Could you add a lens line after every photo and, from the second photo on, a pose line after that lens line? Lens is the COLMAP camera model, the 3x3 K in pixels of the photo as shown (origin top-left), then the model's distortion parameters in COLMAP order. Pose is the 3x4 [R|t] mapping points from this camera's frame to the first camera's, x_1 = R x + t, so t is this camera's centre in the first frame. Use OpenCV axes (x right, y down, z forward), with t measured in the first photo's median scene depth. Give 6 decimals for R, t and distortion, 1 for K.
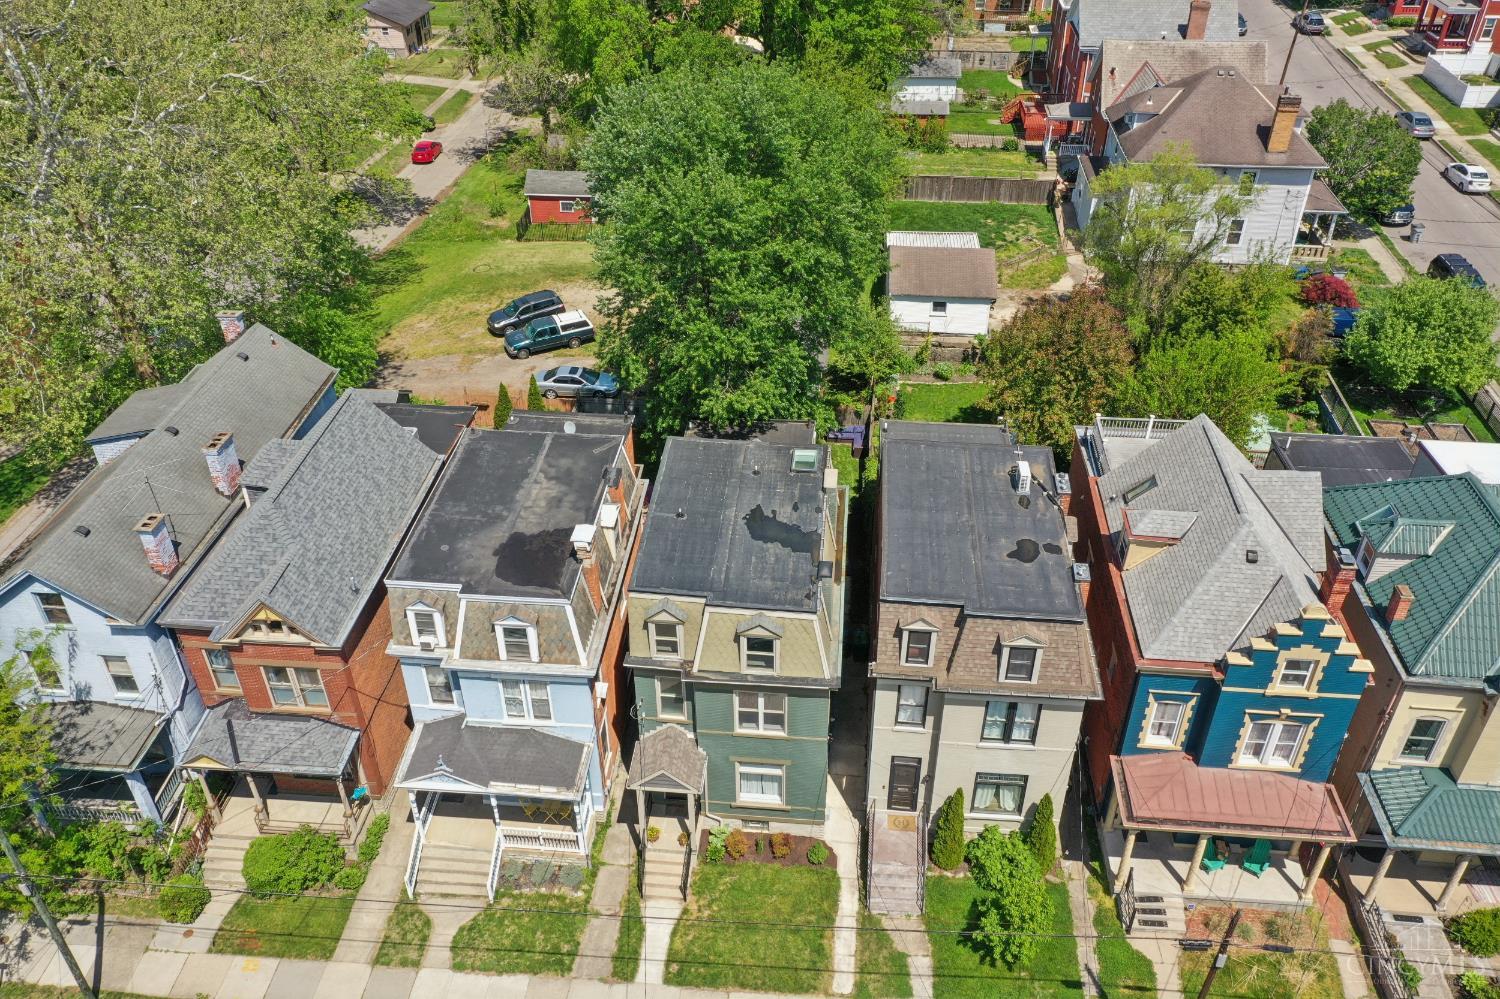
lens RADIAL K [[1203.0, 0, 750.0], [0, 1203.0, 499.5], [0, 0, 1]] dist [0.013144, 0.008616]
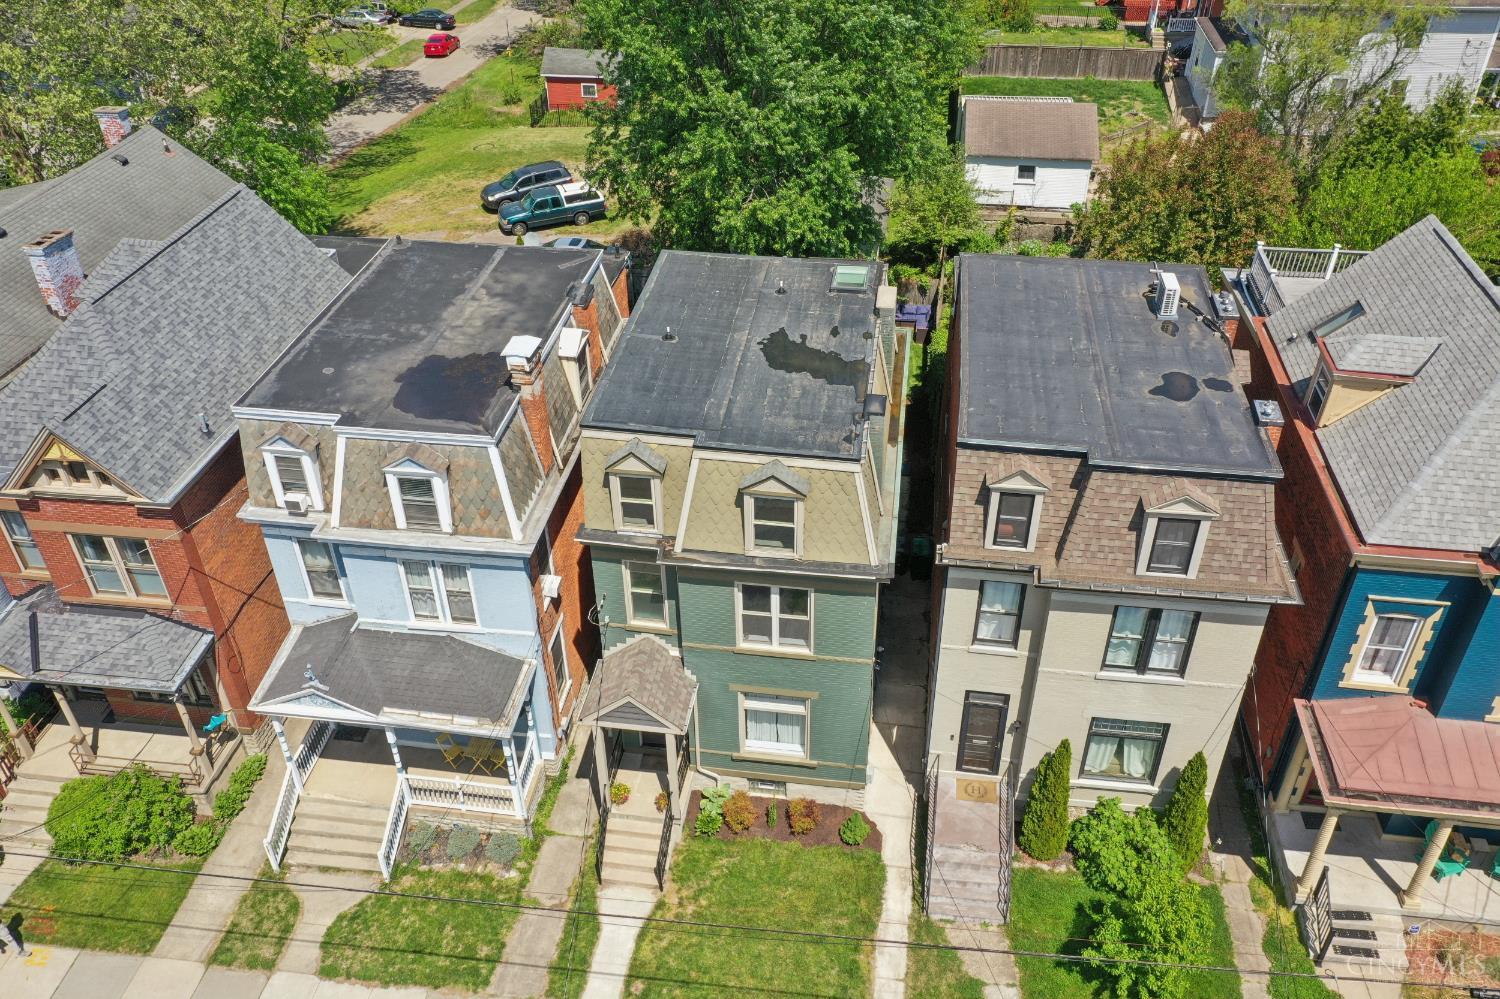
lens RADIAL K [[1203.0, 0, 750.0], [0, 1203.0, 499.5], [0, 0, 1]] dist [0.013144, 0.008616]
pose [[0.998673, 0.024961, -0.045047, 0.023288], [-0.024845, 0.999686, 0.003133, 0.105474], [0.045111, -0.002009, 0.998980, 0.311216]]
